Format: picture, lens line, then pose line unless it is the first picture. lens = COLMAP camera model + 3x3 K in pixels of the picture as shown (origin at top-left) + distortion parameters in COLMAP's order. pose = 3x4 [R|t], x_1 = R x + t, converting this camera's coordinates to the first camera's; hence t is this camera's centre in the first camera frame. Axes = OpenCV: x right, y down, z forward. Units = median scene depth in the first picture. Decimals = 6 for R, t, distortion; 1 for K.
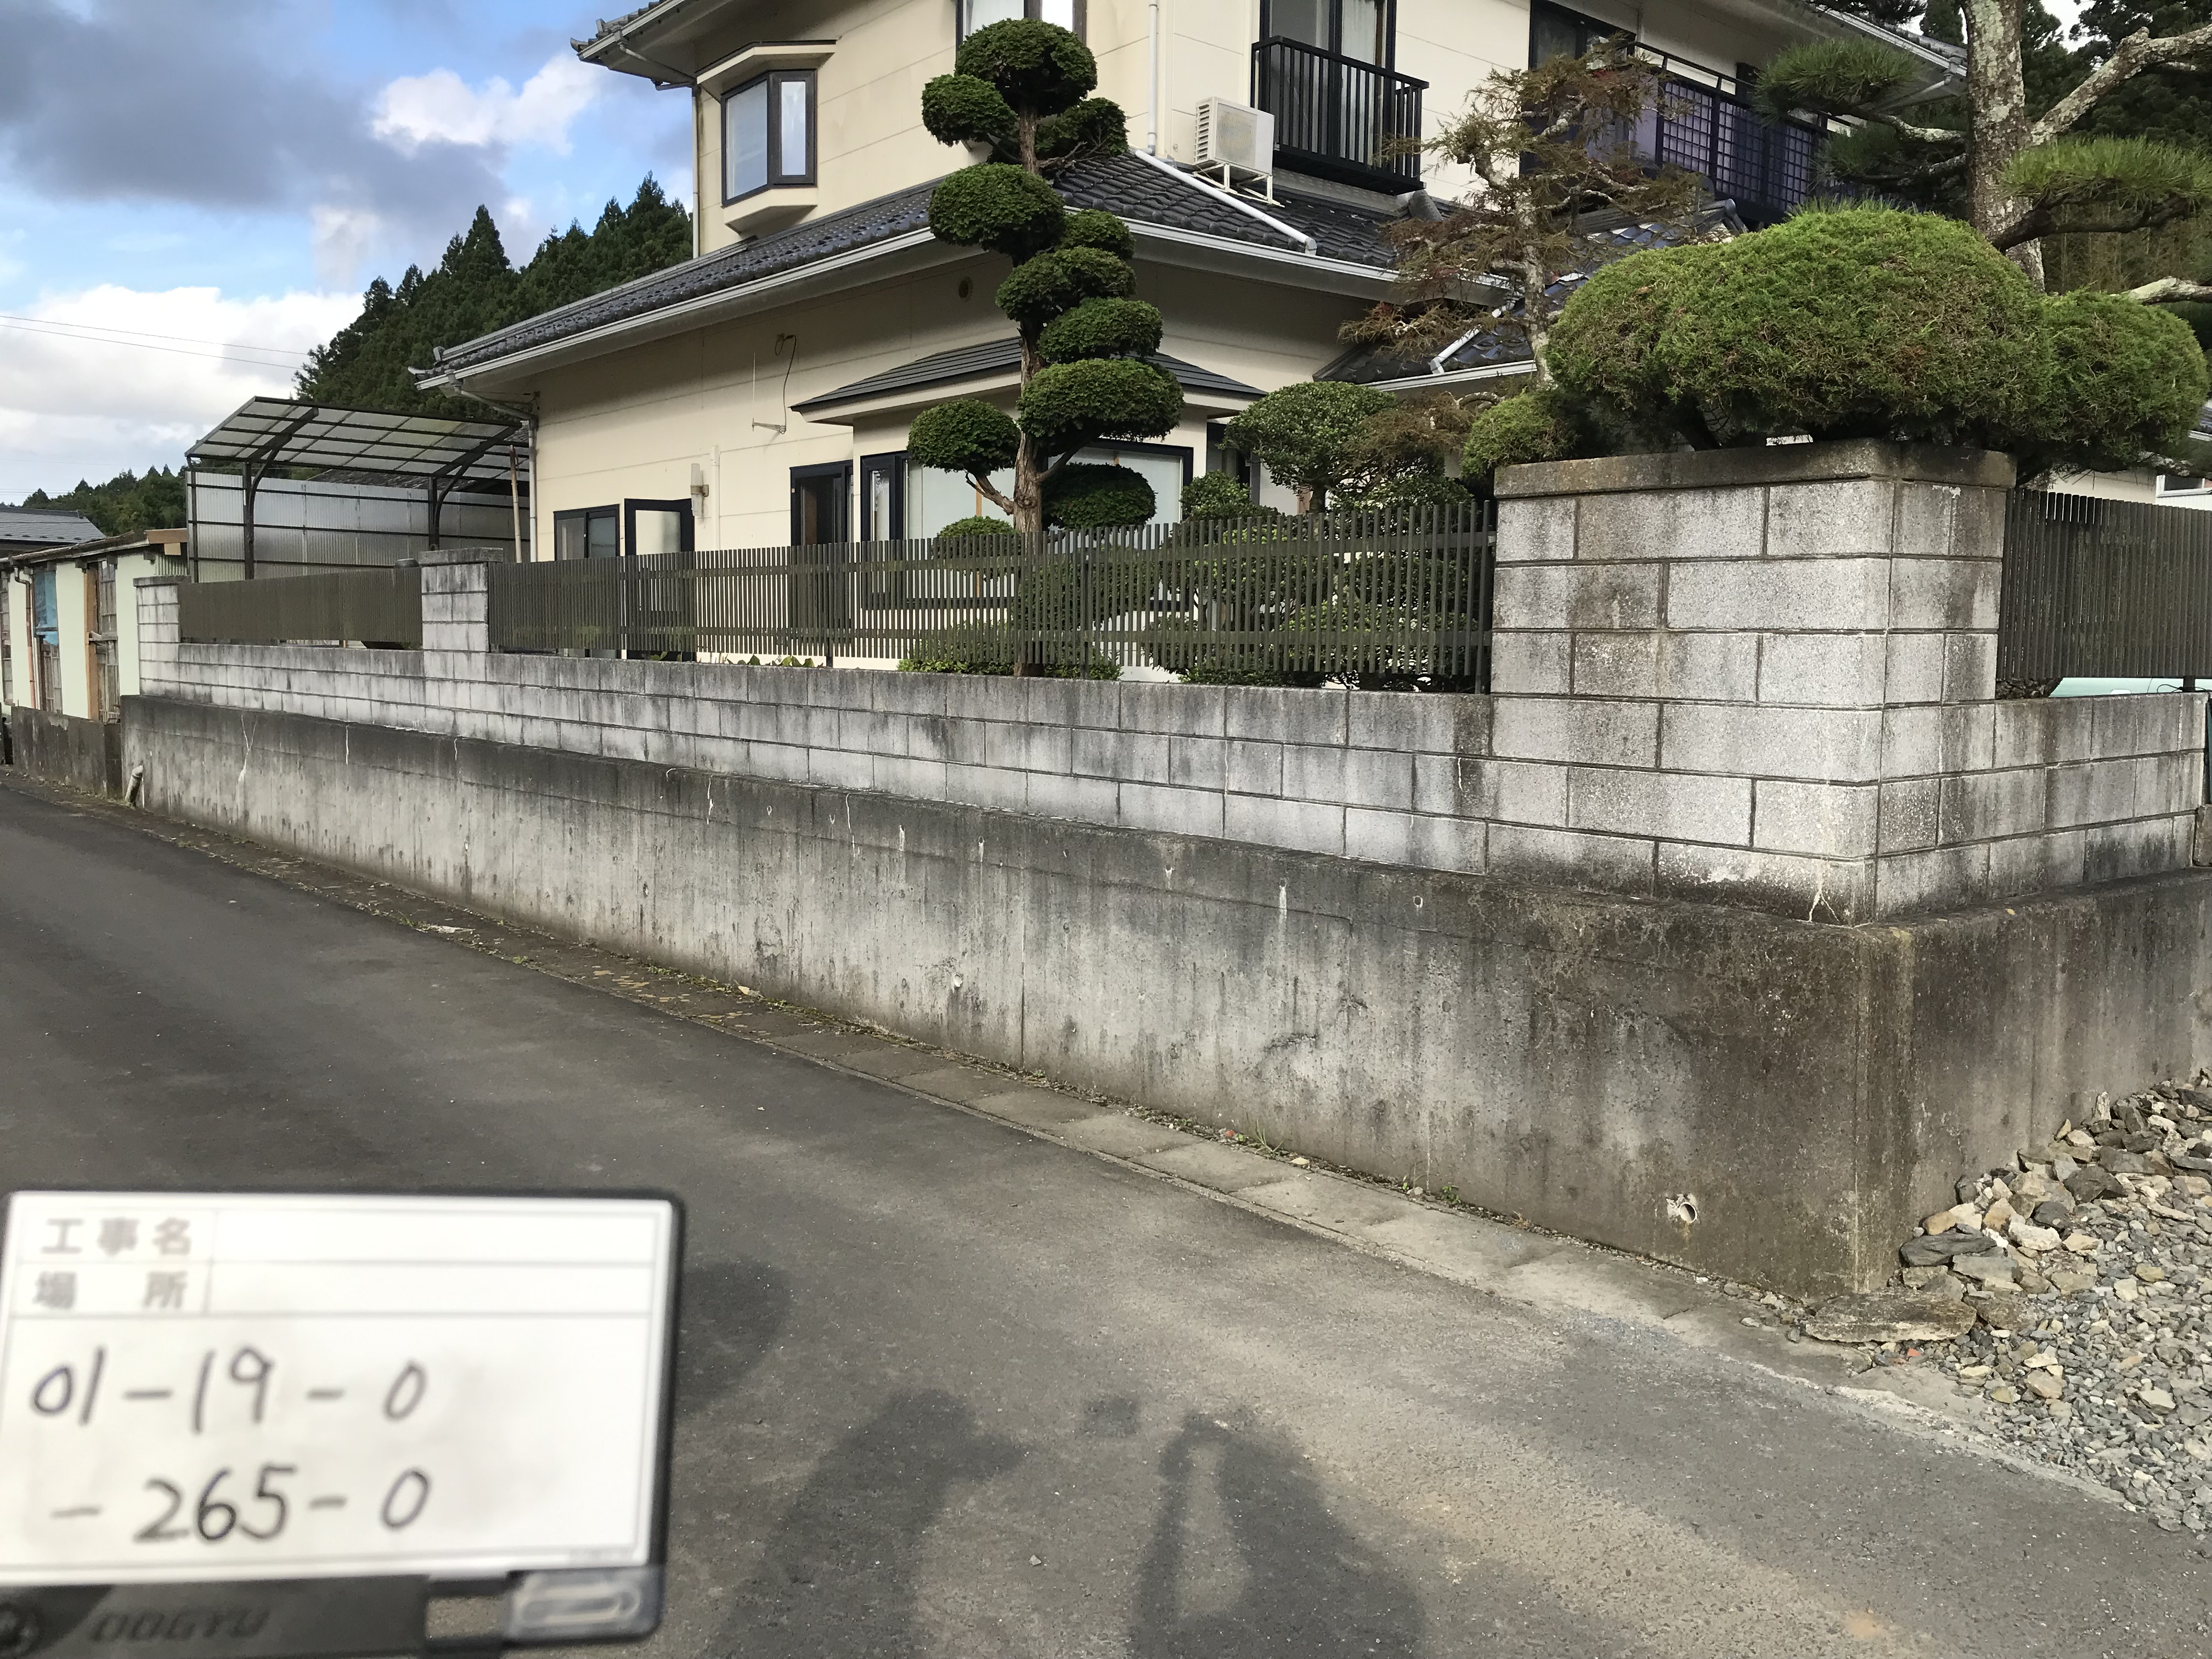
lens RADIAL K [[1828.8, 0, 1106.0], [0, 1828.8, 829.5], [0, 0, 1]] dist [0.081372, -0.391076]
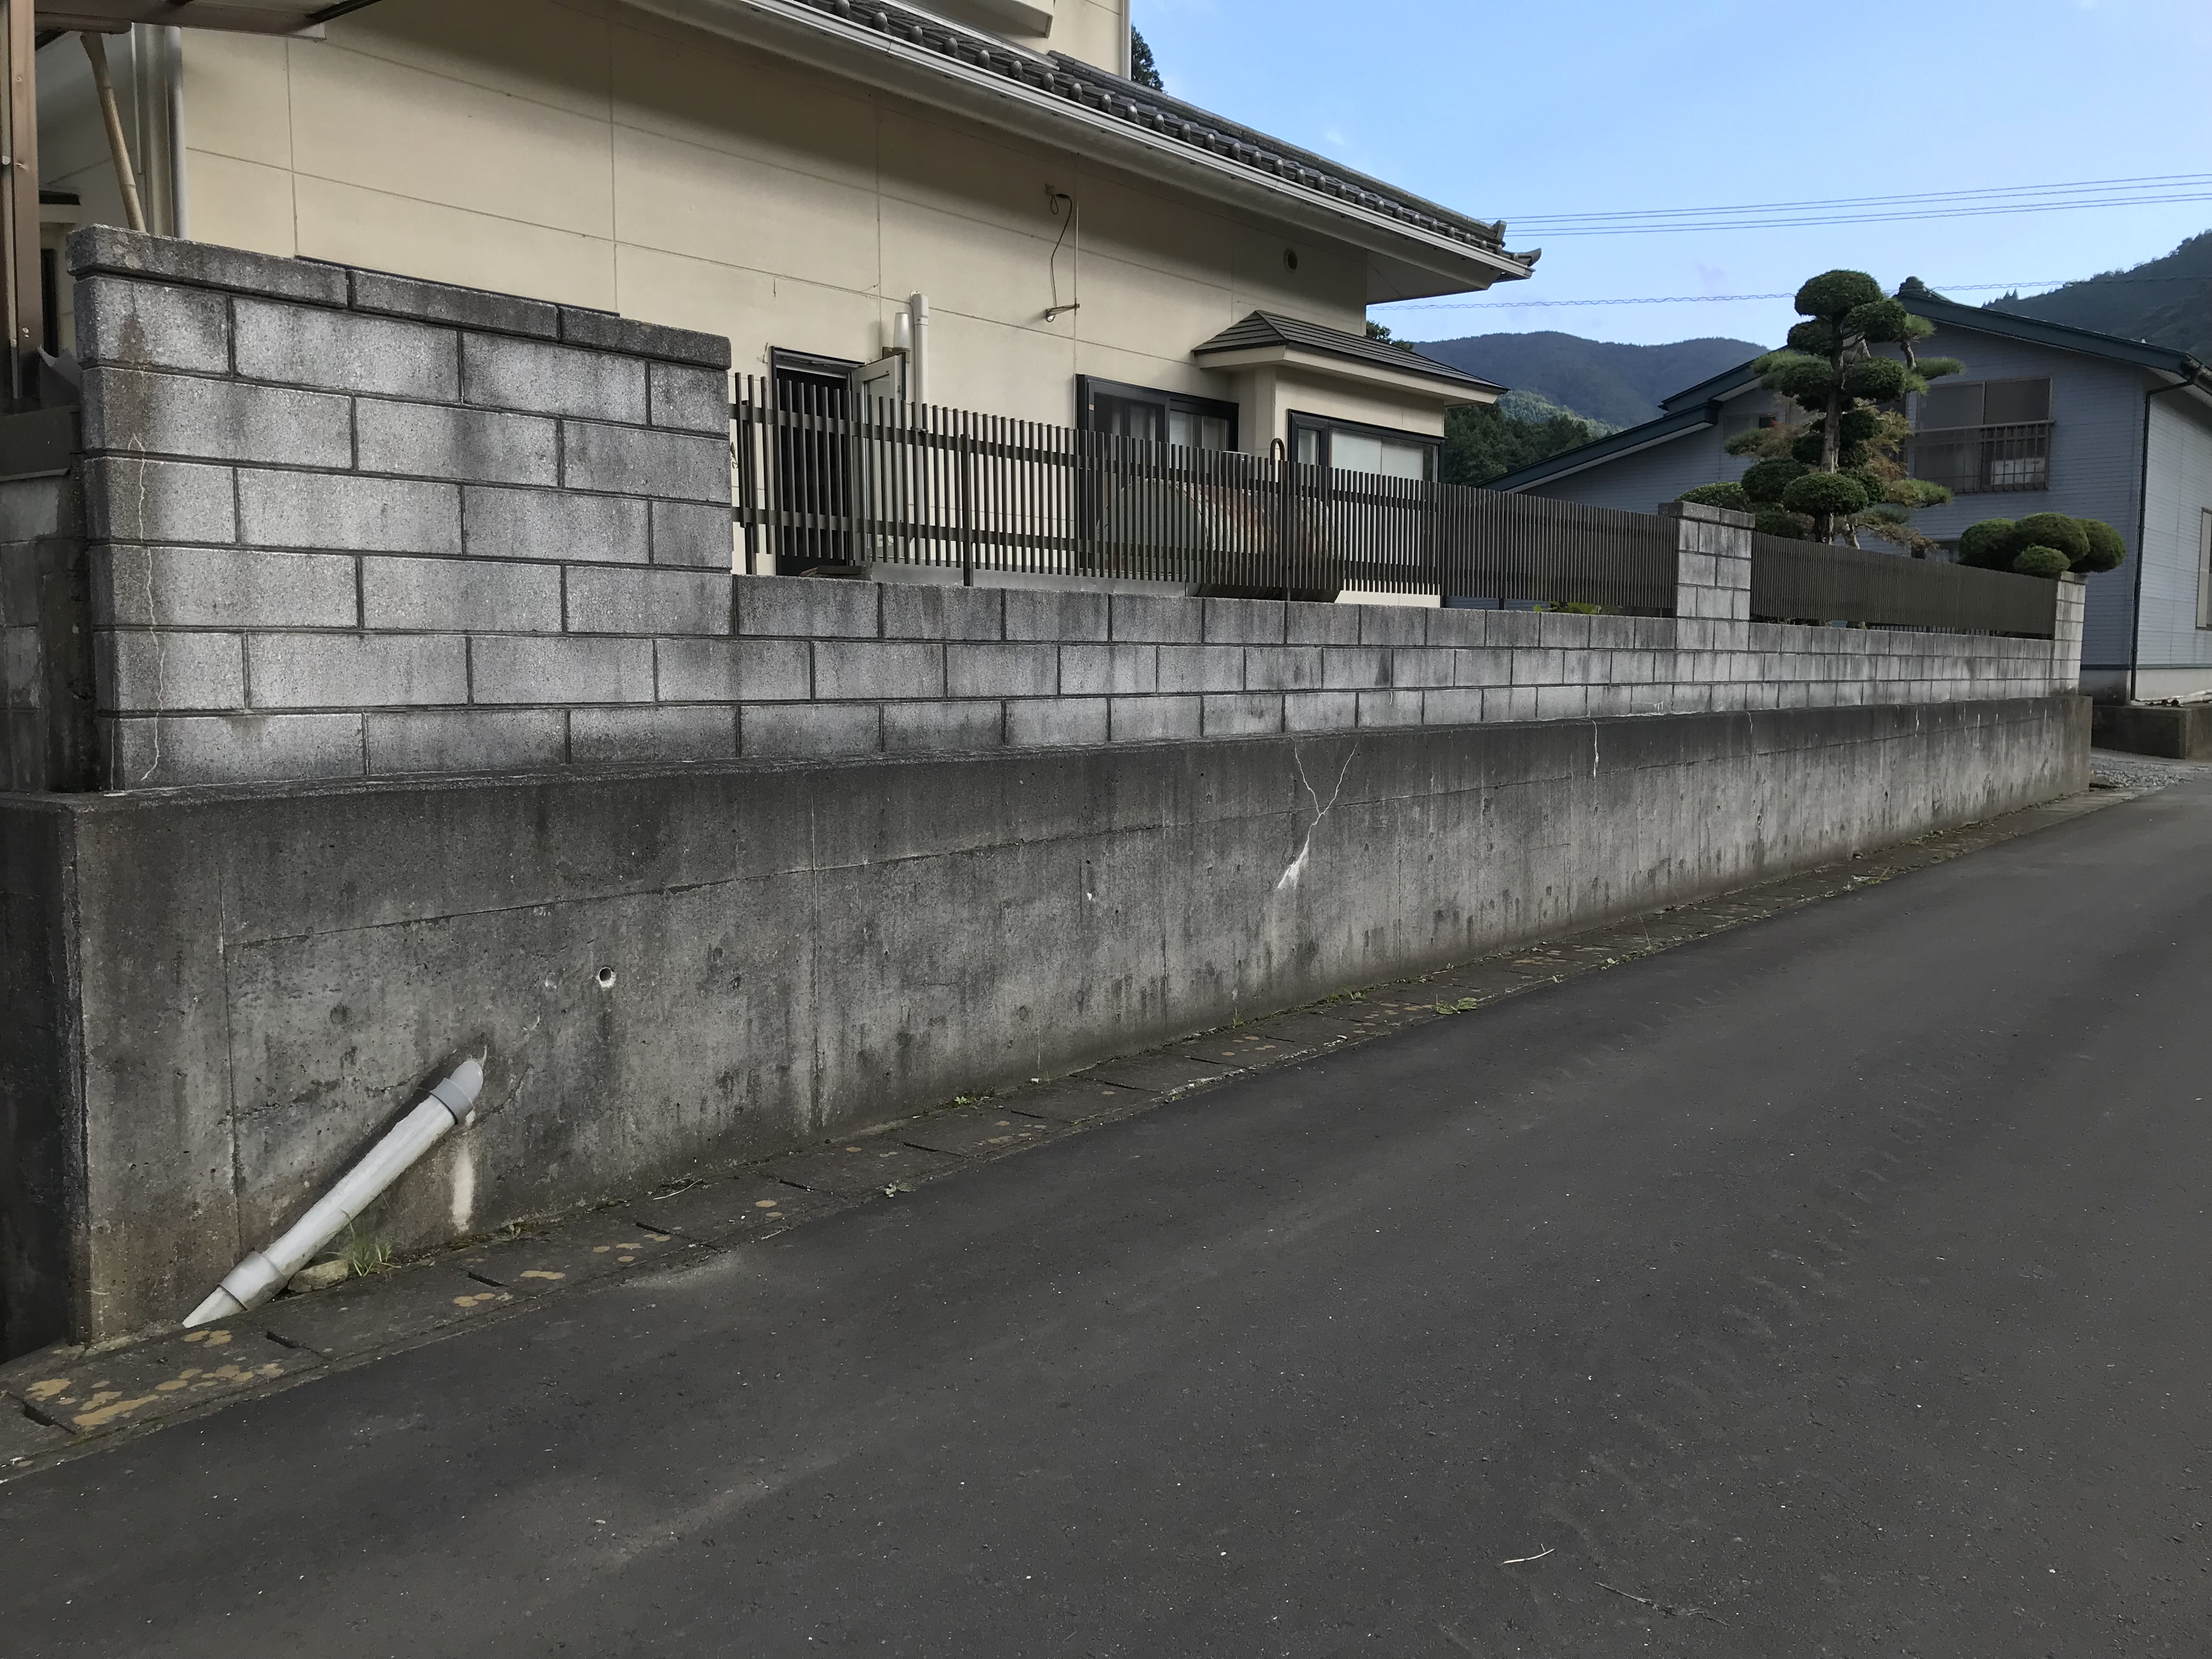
lens RADIAL K [[1828.8, 0, 1106.0], [0, 1828.8, 829.5], [0, 0, 1]] dist [0.081372, -0.391076]
pose [[-0.186534, -0.105685, 0.976747, -1.209235], [0.093263, 0.987803, 0.124692, -0.136819], [-0.978012, 0.114353, -0.174403, 1.475769]]
